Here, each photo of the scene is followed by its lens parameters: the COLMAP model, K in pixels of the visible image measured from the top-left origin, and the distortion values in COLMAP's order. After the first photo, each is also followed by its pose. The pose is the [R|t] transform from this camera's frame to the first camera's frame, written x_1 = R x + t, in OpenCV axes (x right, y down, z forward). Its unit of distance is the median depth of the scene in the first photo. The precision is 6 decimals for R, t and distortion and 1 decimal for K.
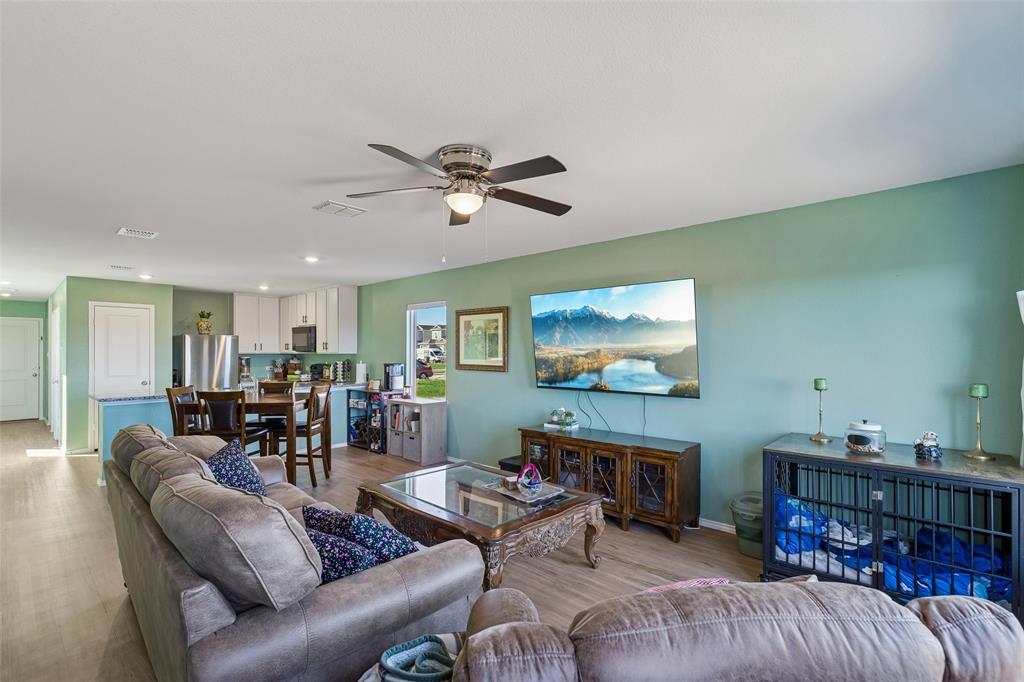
lens RADIAL K [[454.7, 0, 513.7], [0, 454.7, 348.7], [0, 0, 1]] dist [0.002063, 0.000049]
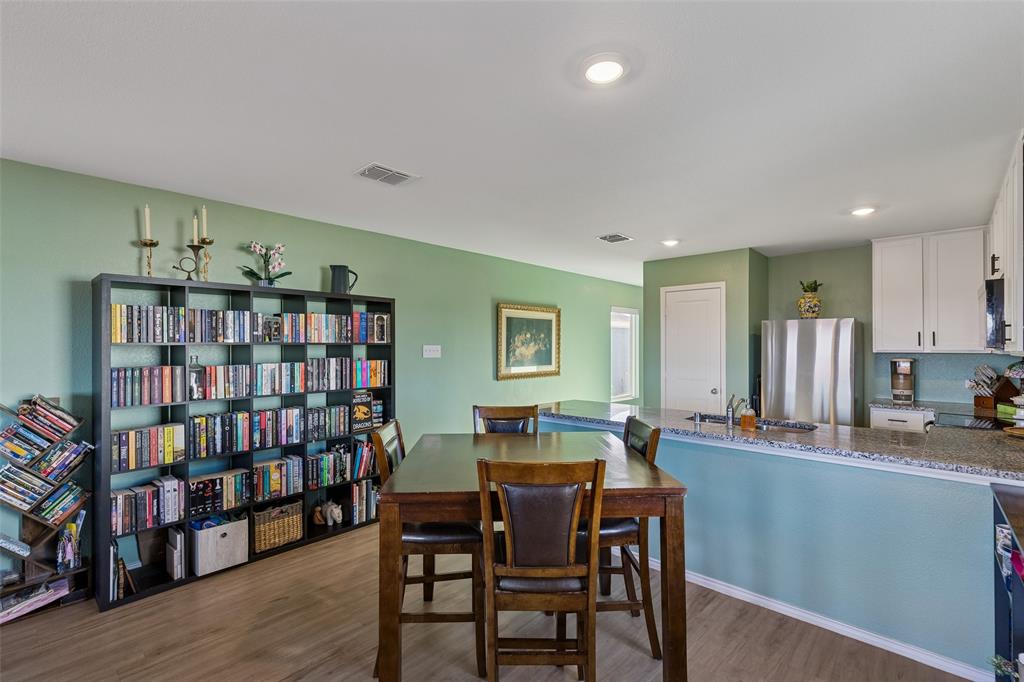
lens RADIAL K [[454.7, 0, 513.7], [0, 454.7, 348.7], [0, 0, 1]] dist [0.002063, 0.000049]
pose [[-0.001411, 0.008373, -0.999964, -0.078790], [0.005573, 0.999949, 0.008365, 0.000013], [0.999983, -0.005561, -0.001458, 0.613827]]
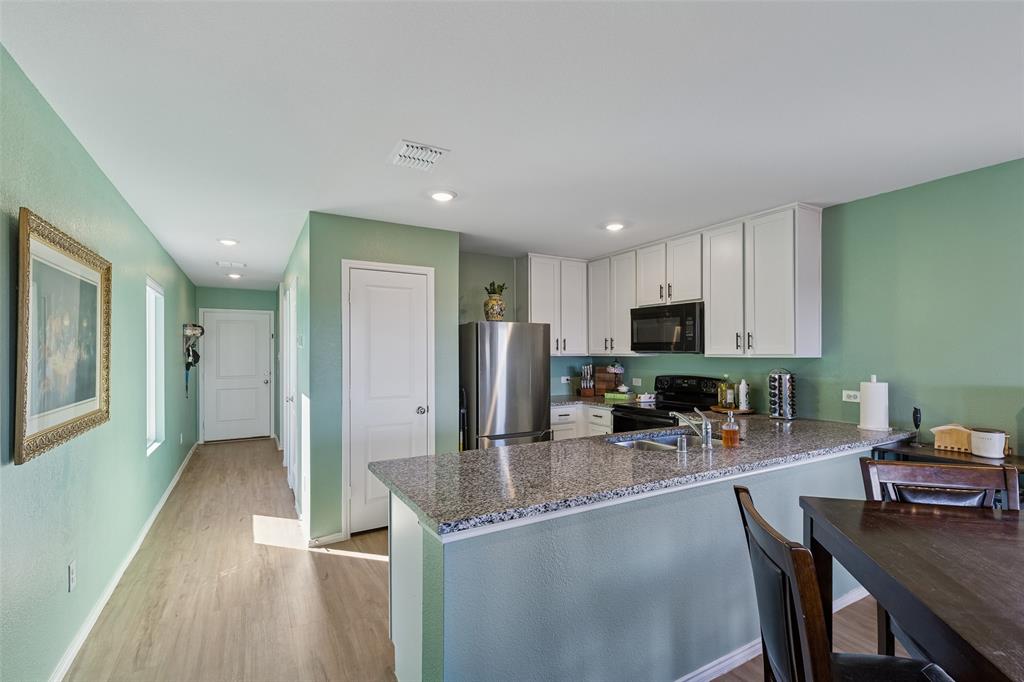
lens RADIAL K [[454.7, 0, 513.7], [0, 454.7, 348.7], [0, 0, 1]] dist [0.002063, 0.000049]
pose [[0.950682, -0.003165, -0.310151, -0.481988], [0.002984, 0.999995, -0.001056, 0.002076], [0.310153, 0.000078, 0.950687, 0.464459]]
